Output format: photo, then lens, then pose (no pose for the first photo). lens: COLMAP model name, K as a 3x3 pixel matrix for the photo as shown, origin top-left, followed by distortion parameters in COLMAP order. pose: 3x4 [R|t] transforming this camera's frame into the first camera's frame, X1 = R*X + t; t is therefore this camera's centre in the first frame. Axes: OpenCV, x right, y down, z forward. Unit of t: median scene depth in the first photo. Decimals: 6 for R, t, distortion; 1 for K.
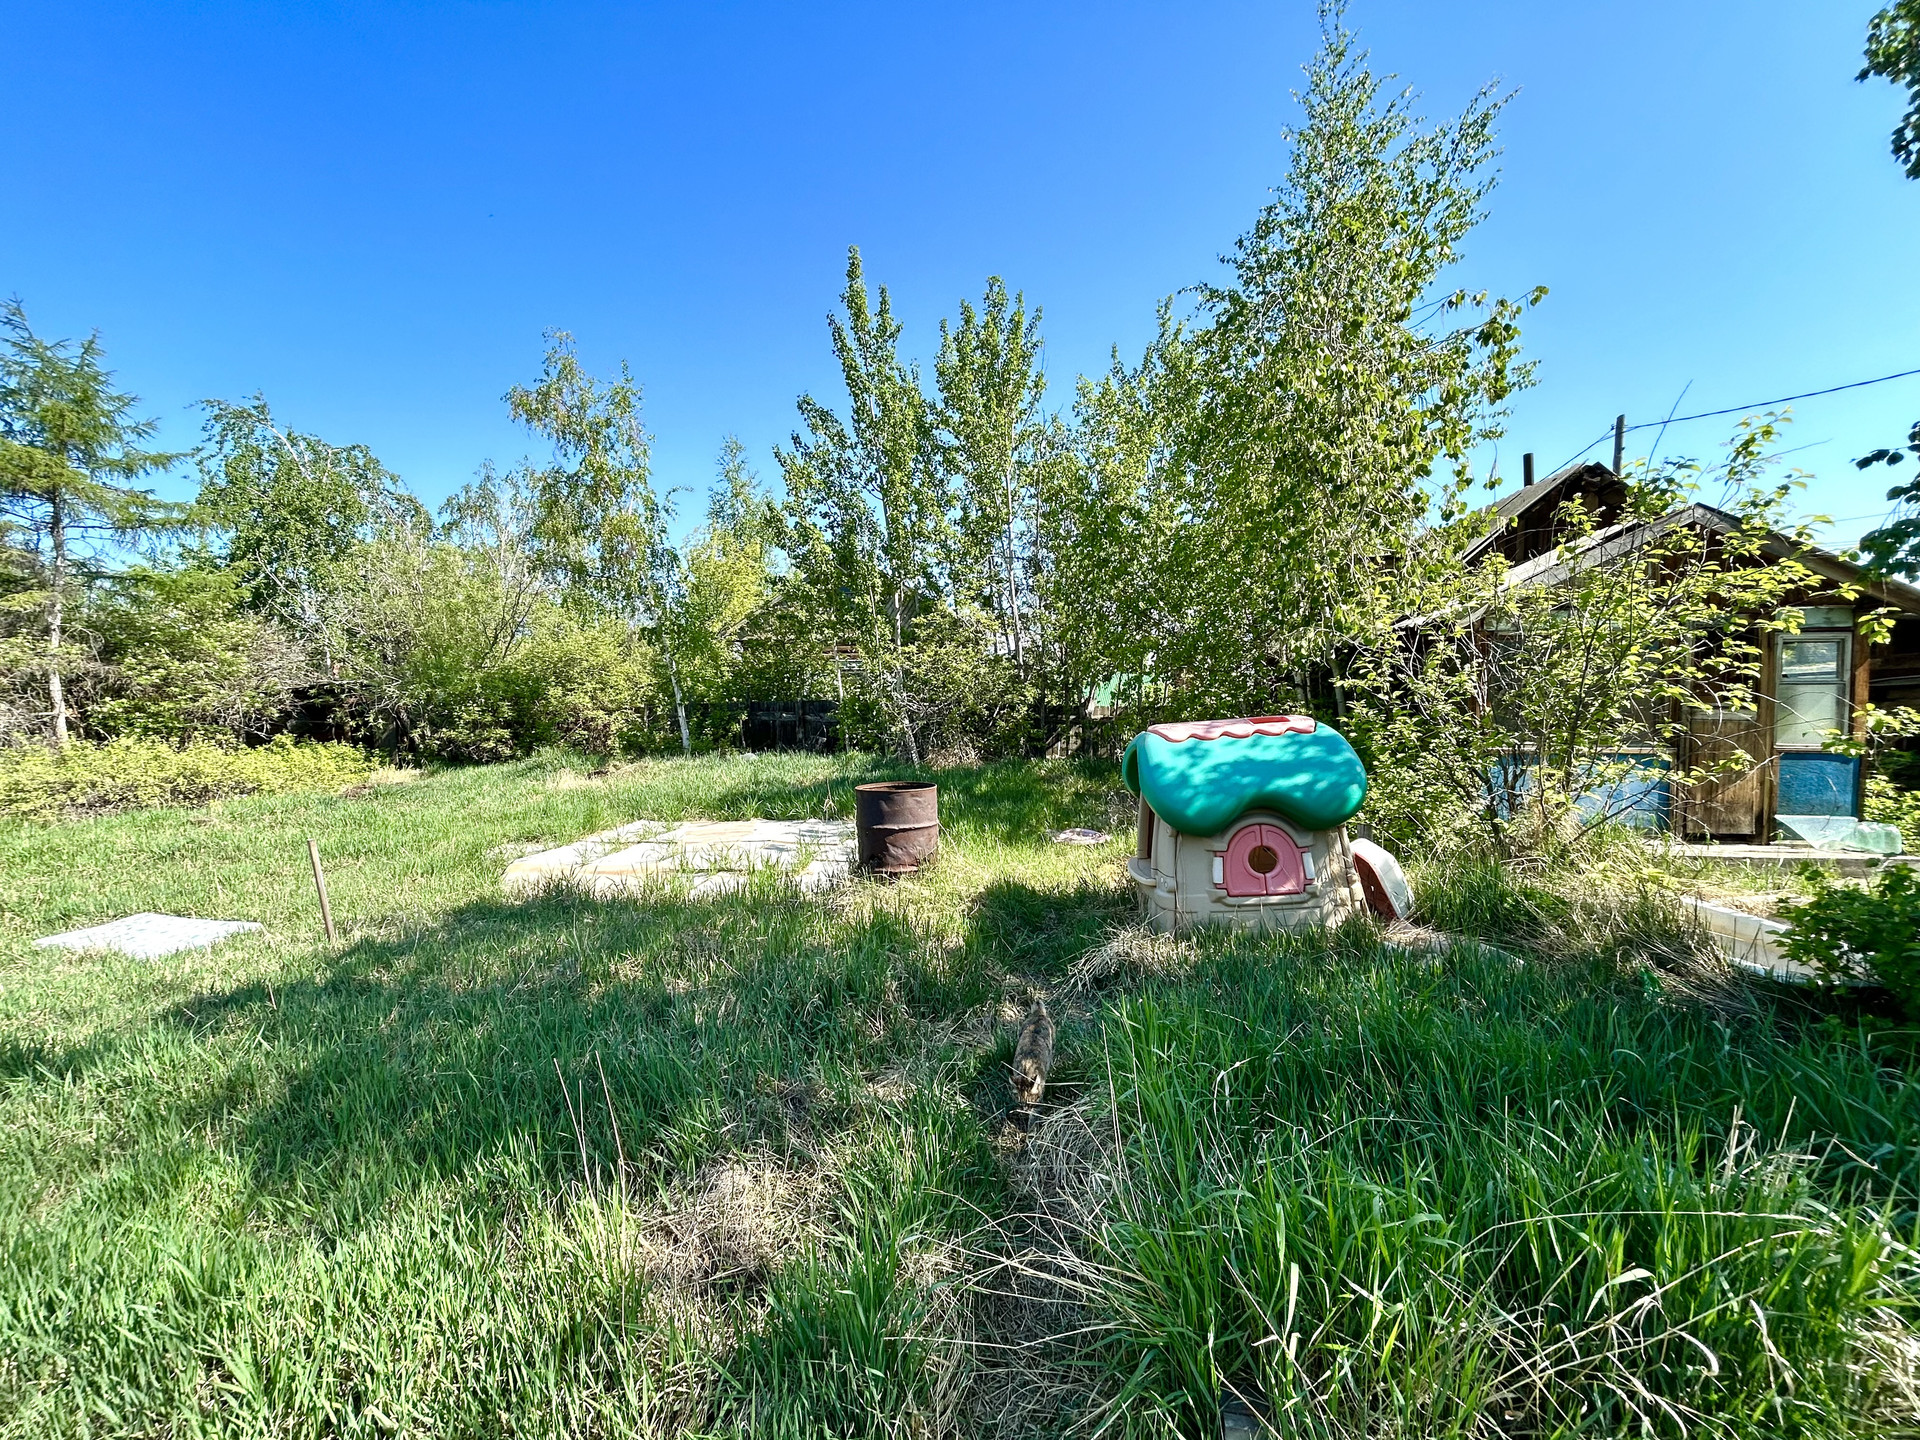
lens RADIAL K [[773.1, 0, 957.7], [0, 773.1, 710.8], [0, 0, 1]] dist [0.001600, 0.000221]
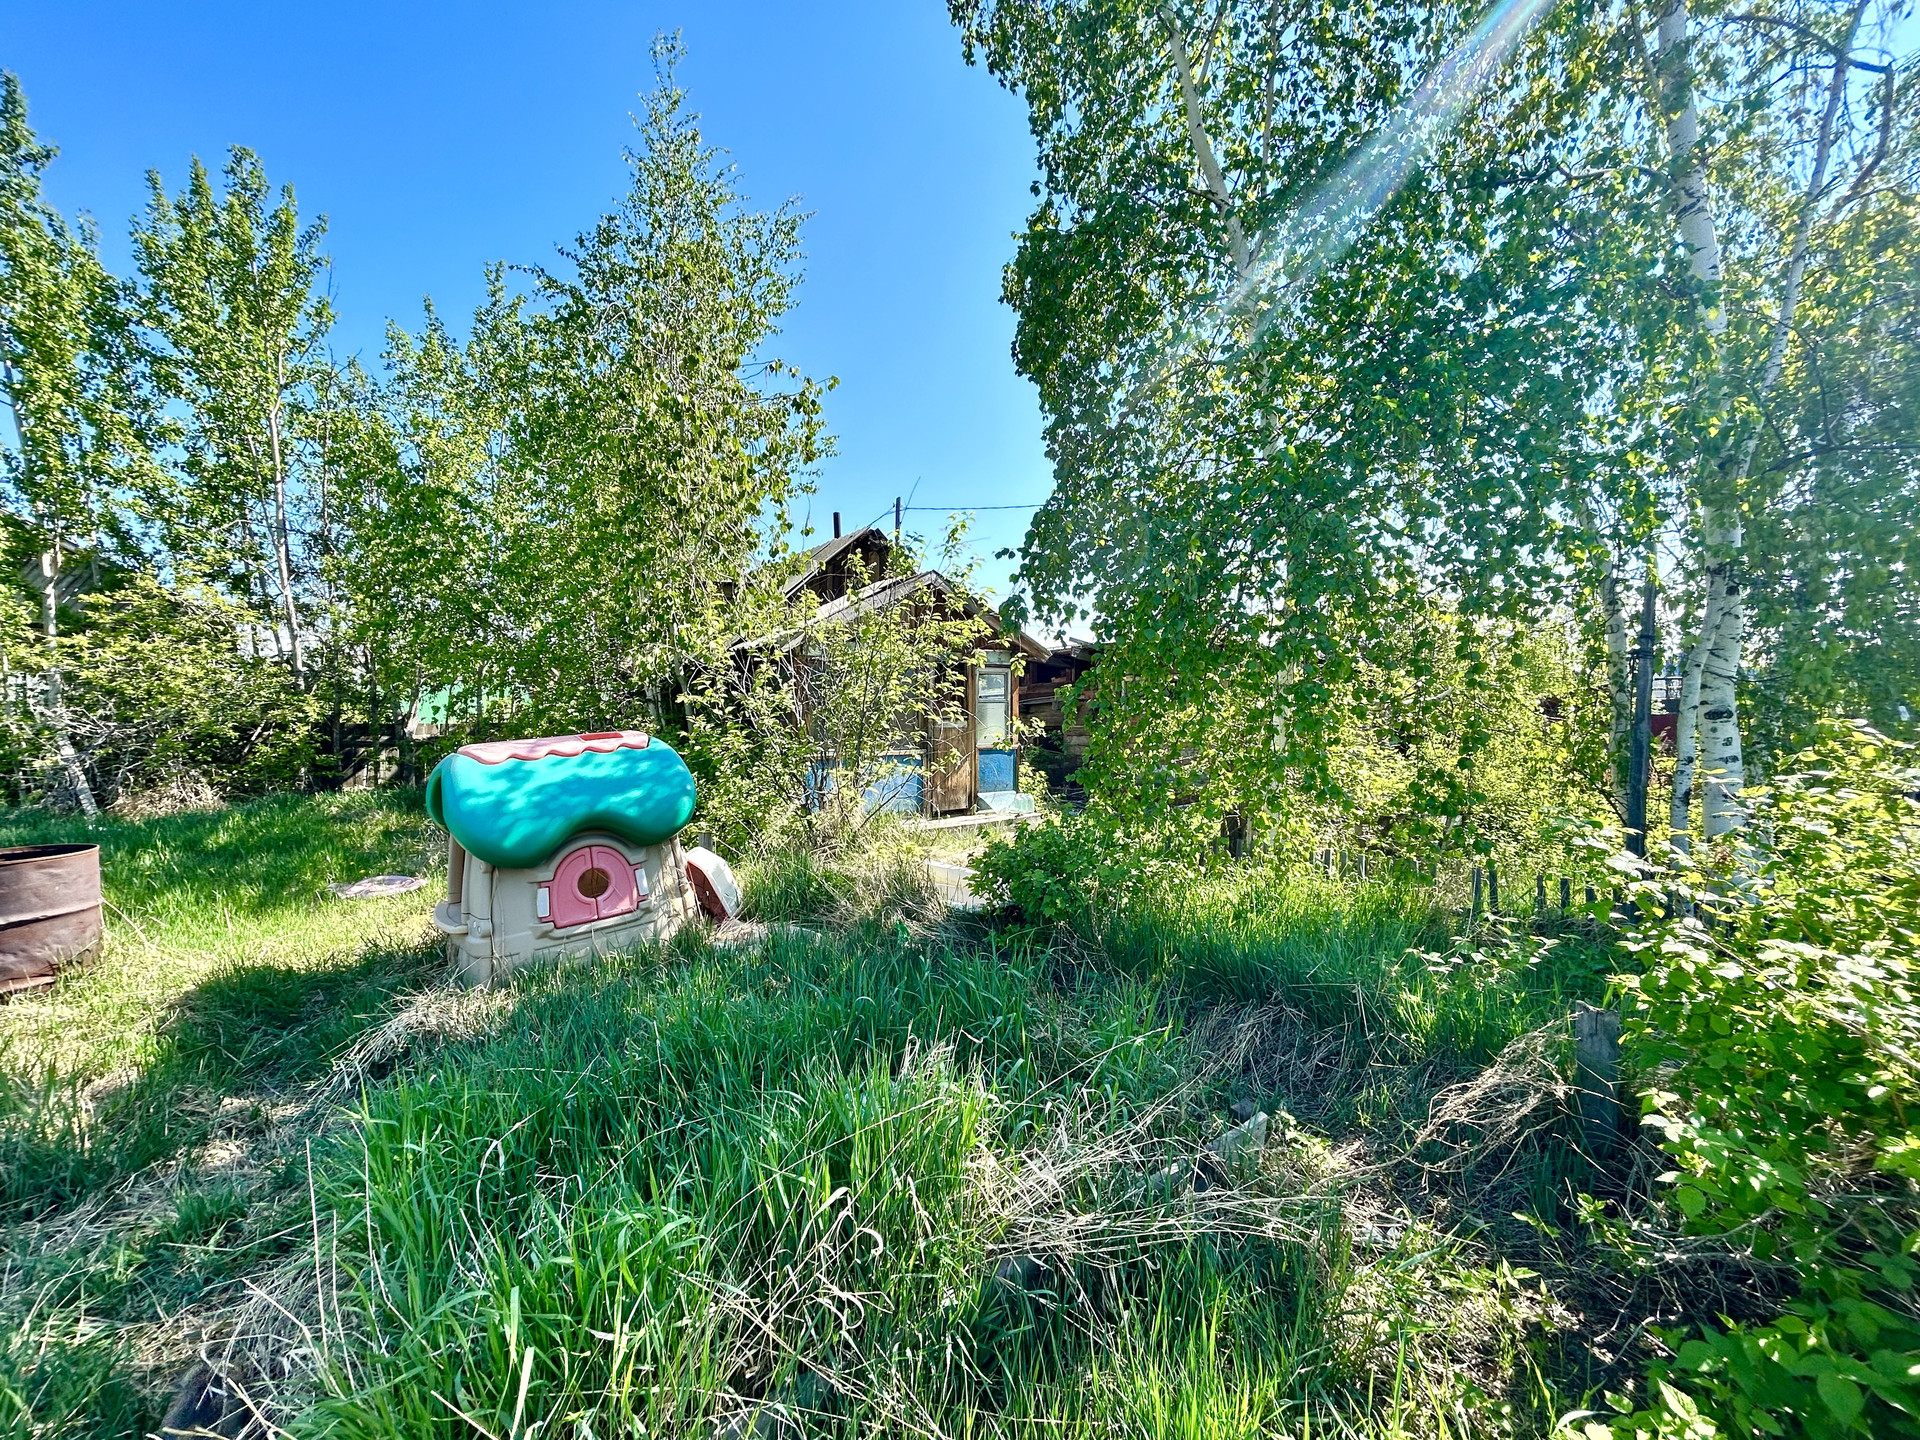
lens RADIAL K [[773.1, 0, 958.8], [0, 773.1, 708.1], [0, 0, 1]] dist [0.001600, 0.000221]
pose [[0.714404, 0.000303, 0.699734, 0.031982], [0.015324, 0.999753, -0.016078, -0.000907], [-0.699566, 0.022209, 0.714223, -0.001168]]
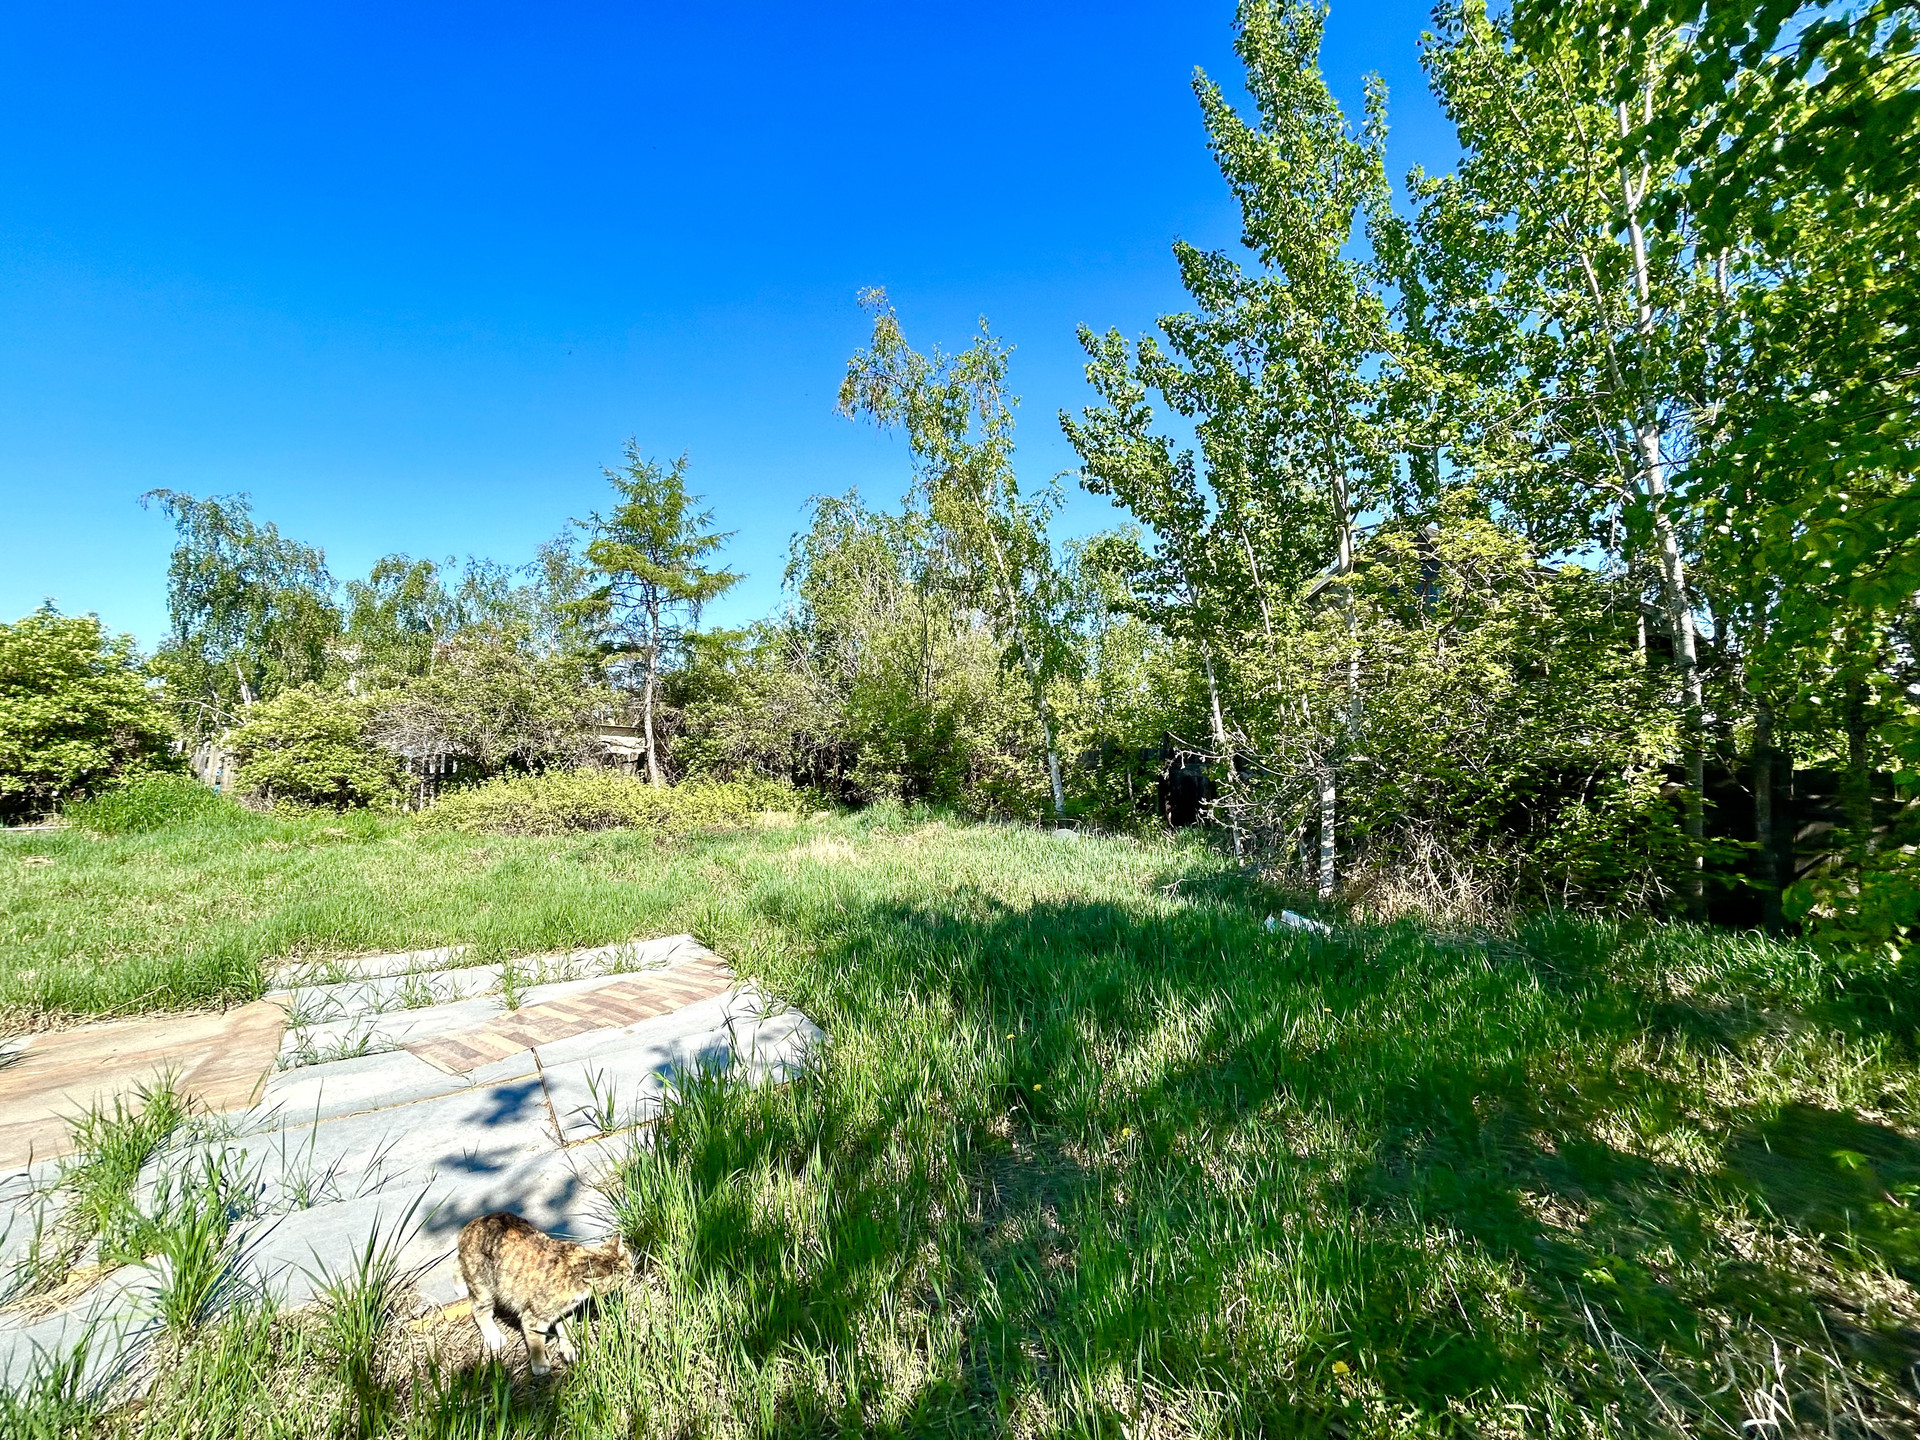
lens RADIAL K [[773.1, 0, 956.3], [0, 773.1, 719.8], [0, 0, 1]] dist [0.001600, 0.000221]
pose [[0.701789, -0.010792, -0.712303, 0.280983], [-0.025482, 0.998865, -0.040239, -0.008524], [0.711929, 0.046391, 0.700717, 1.064586]]
